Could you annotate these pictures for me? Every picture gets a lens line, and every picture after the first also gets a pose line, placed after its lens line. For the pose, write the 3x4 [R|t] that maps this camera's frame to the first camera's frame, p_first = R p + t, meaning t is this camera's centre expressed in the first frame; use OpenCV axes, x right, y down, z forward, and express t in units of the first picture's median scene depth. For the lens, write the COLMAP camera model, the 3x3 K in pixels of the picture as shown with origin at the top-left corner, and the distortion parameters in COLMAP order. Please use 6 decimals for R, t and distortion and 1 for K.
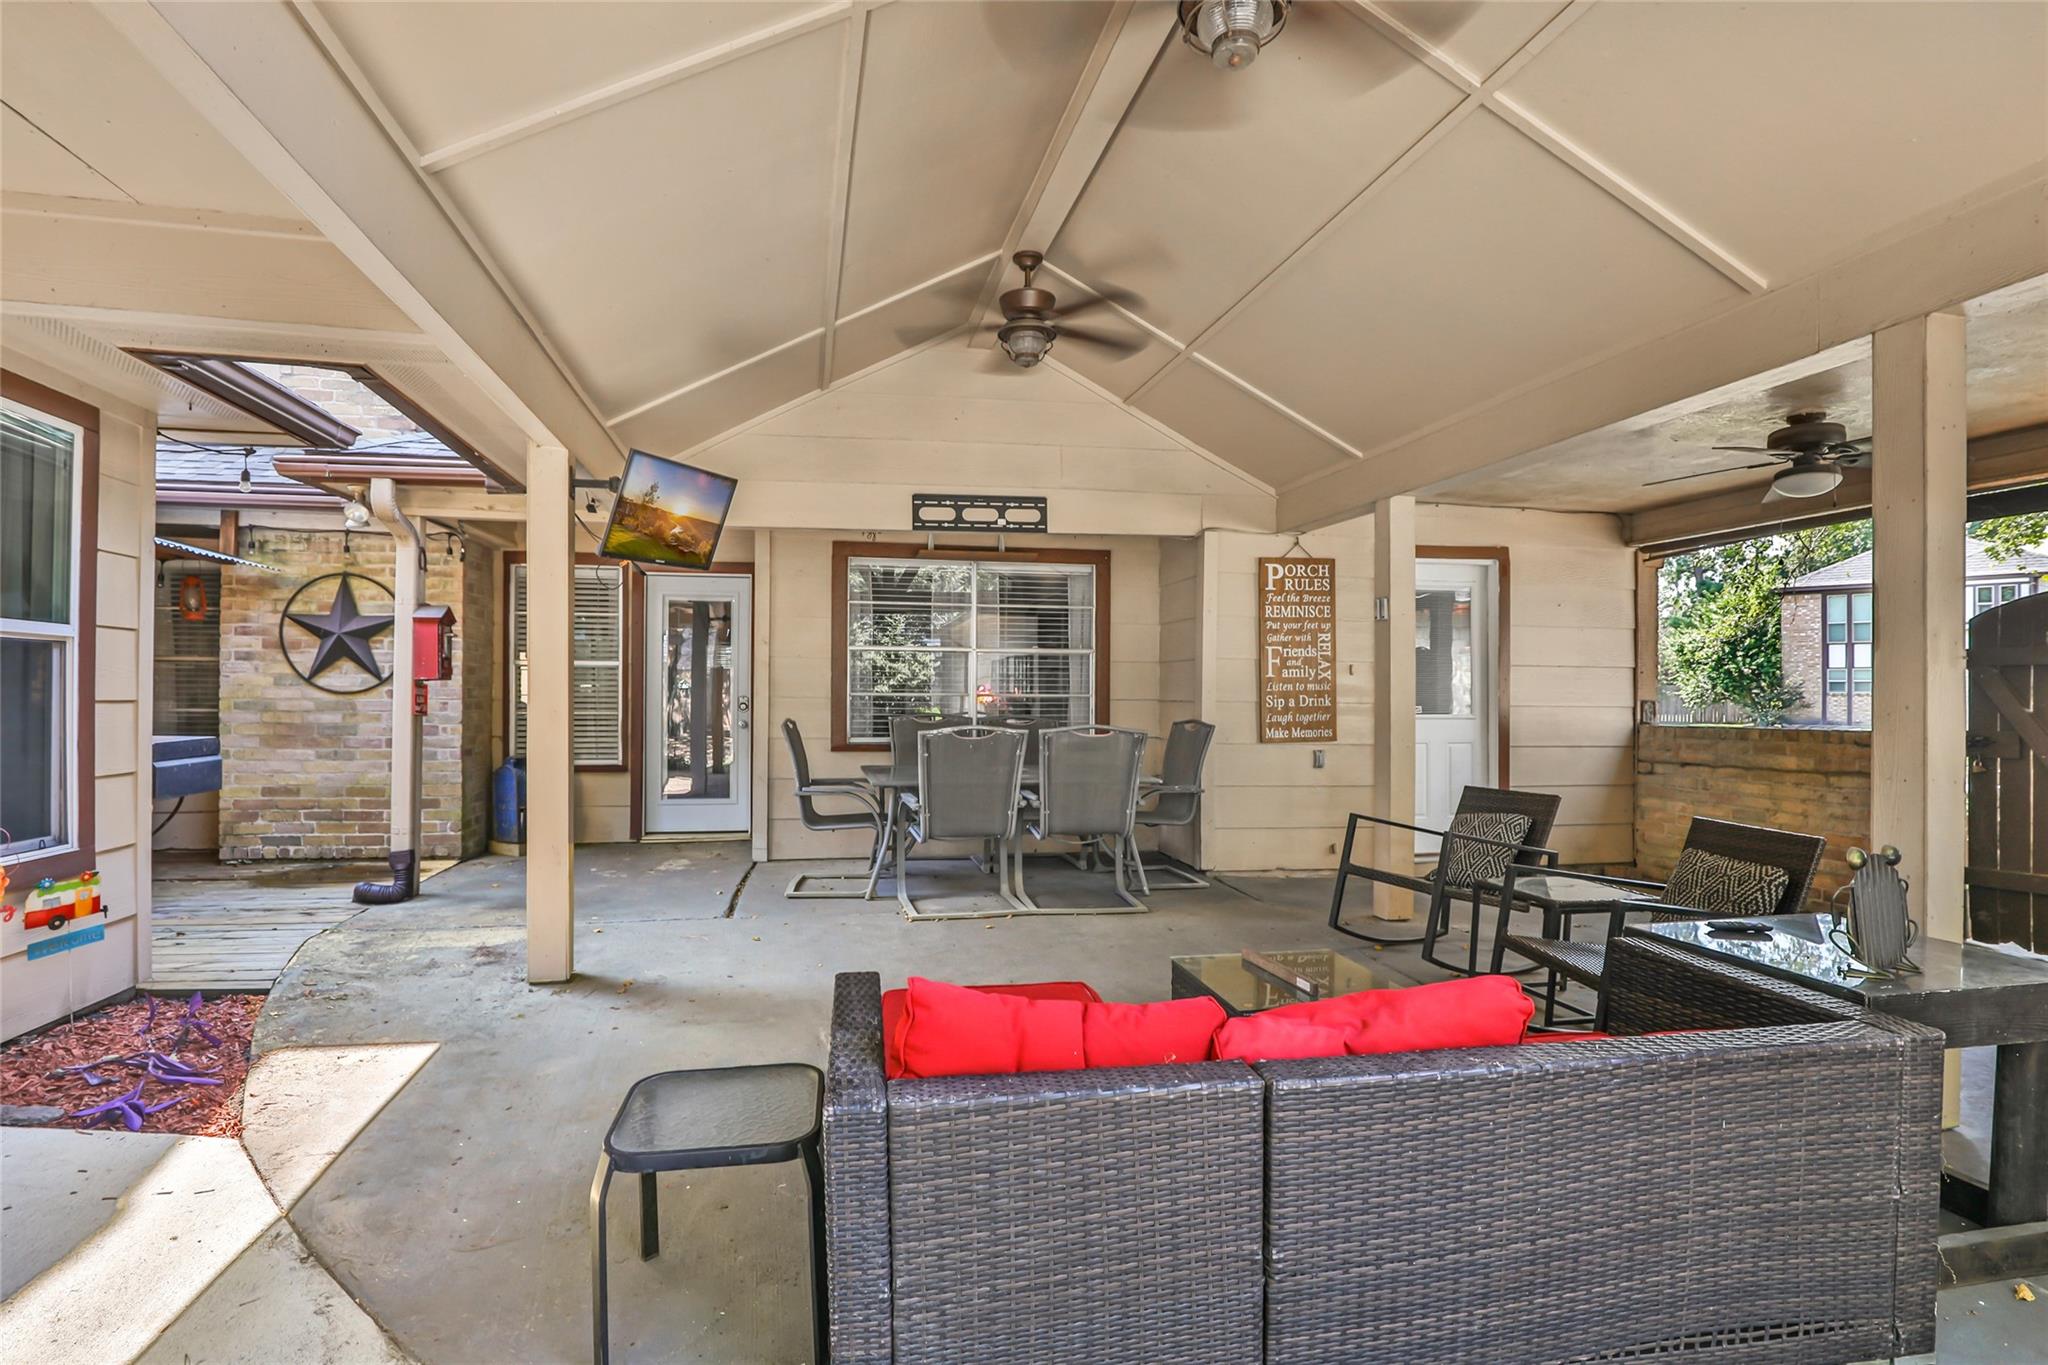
lens RADIAL K [[1048.8, 0, 1017.2], [0, 1048.8, 679.3], [0, 0, 1]] dist [-0.010416, 0.000063]
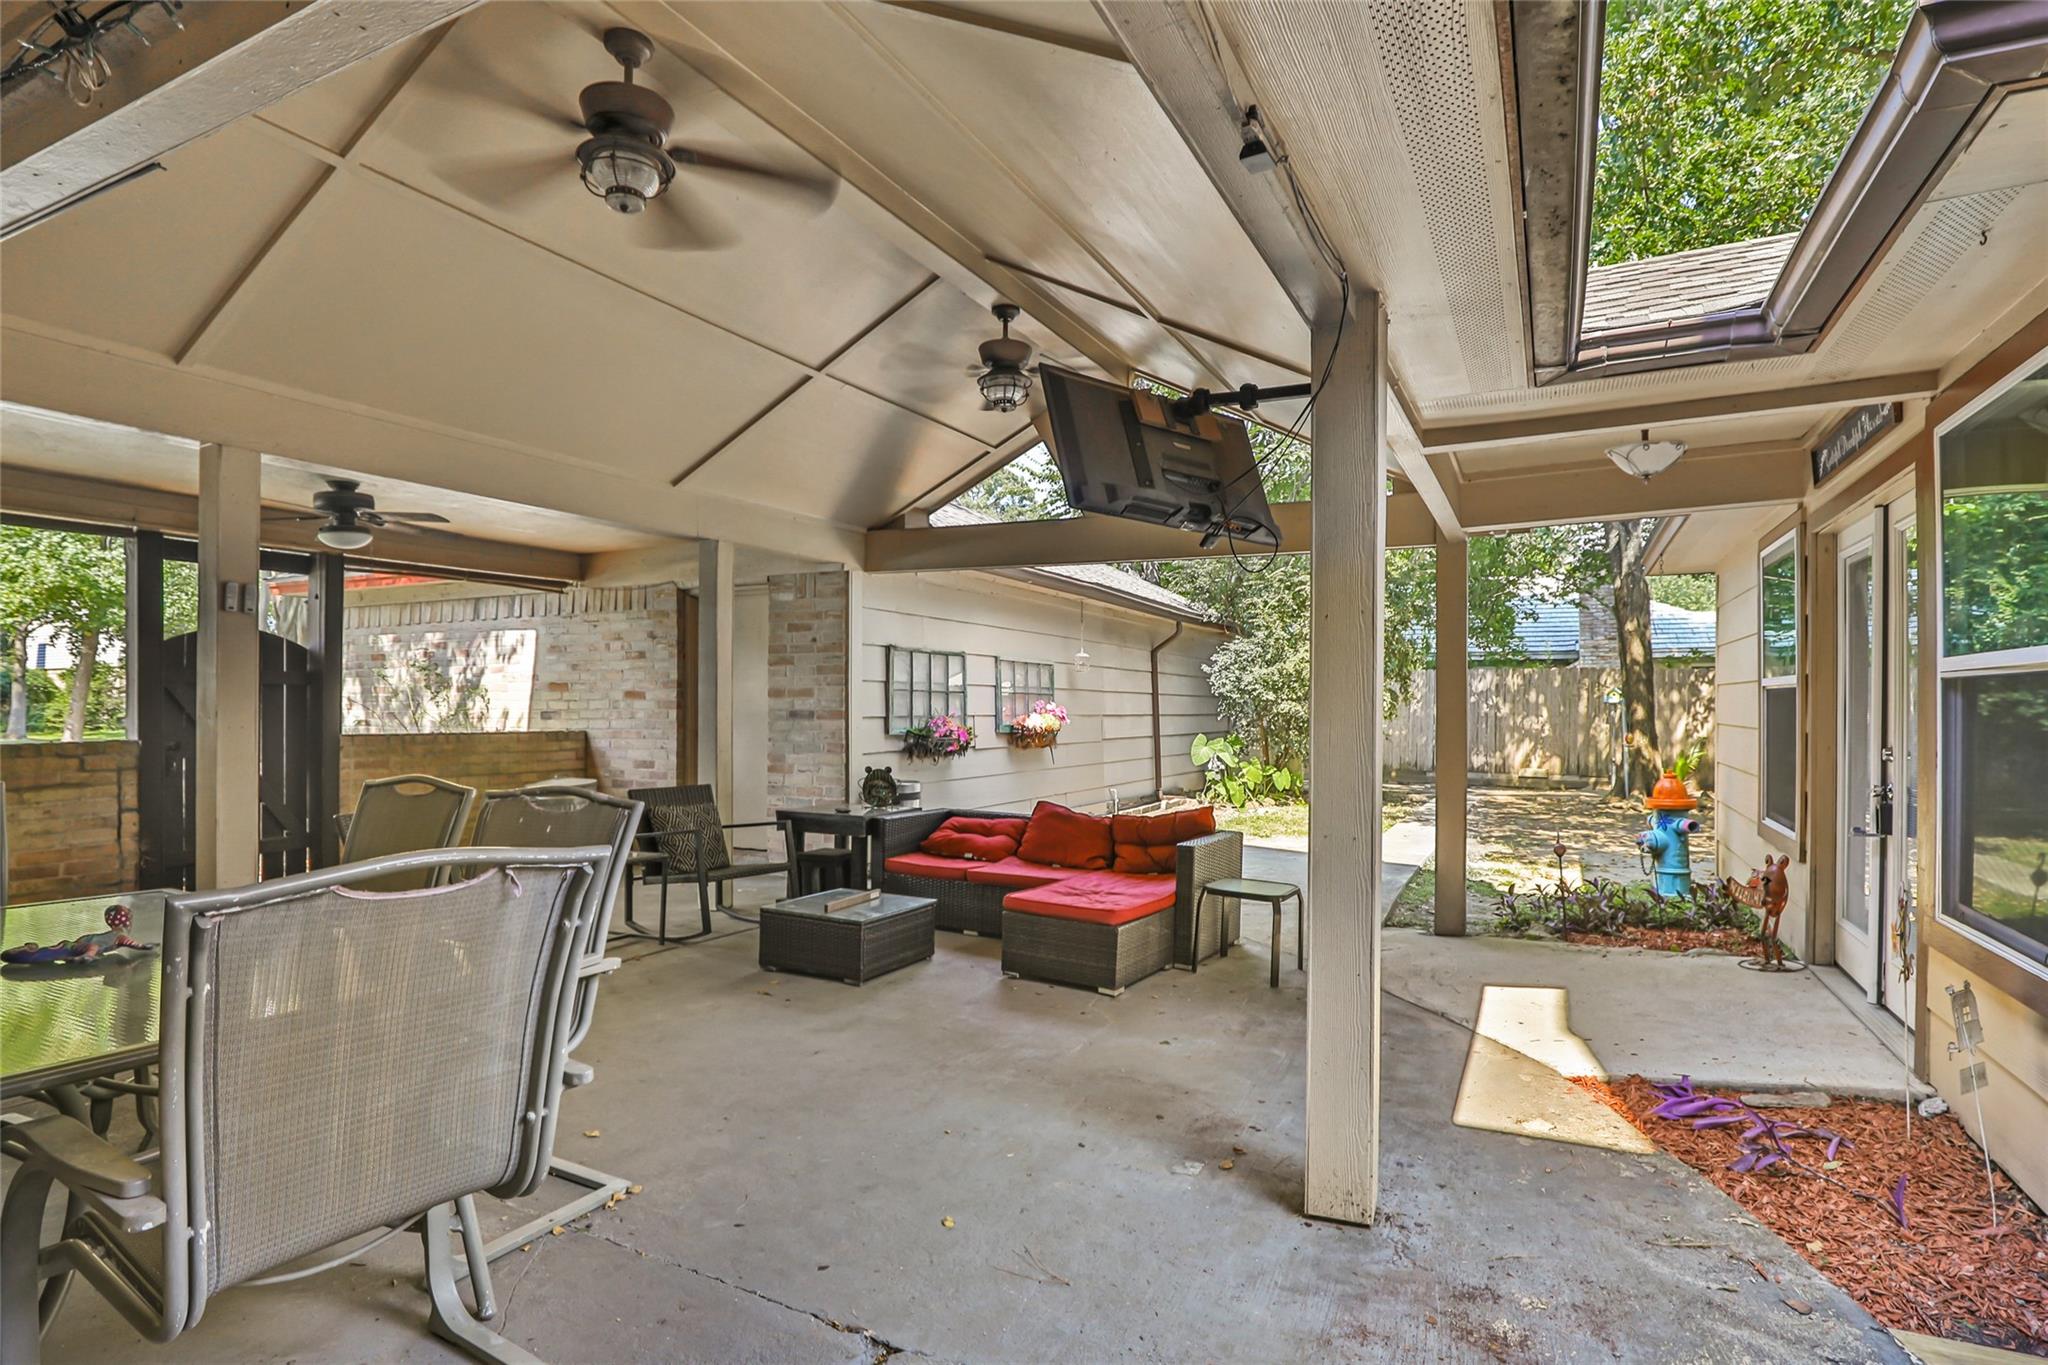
lens RADIAL K [[1048.8, 0, 1029.9], [0, 1048.8, 691.3], [0, 0, 1]] dist [-0.010416, 0.000063]
pose [[-0.787815, -0.004347, 0.615897, -0.712082], [-0.012132, 0.999891, -0.008462, -0.000169], [-0.615793, -0.014139, -0.787781, 1.678000]]
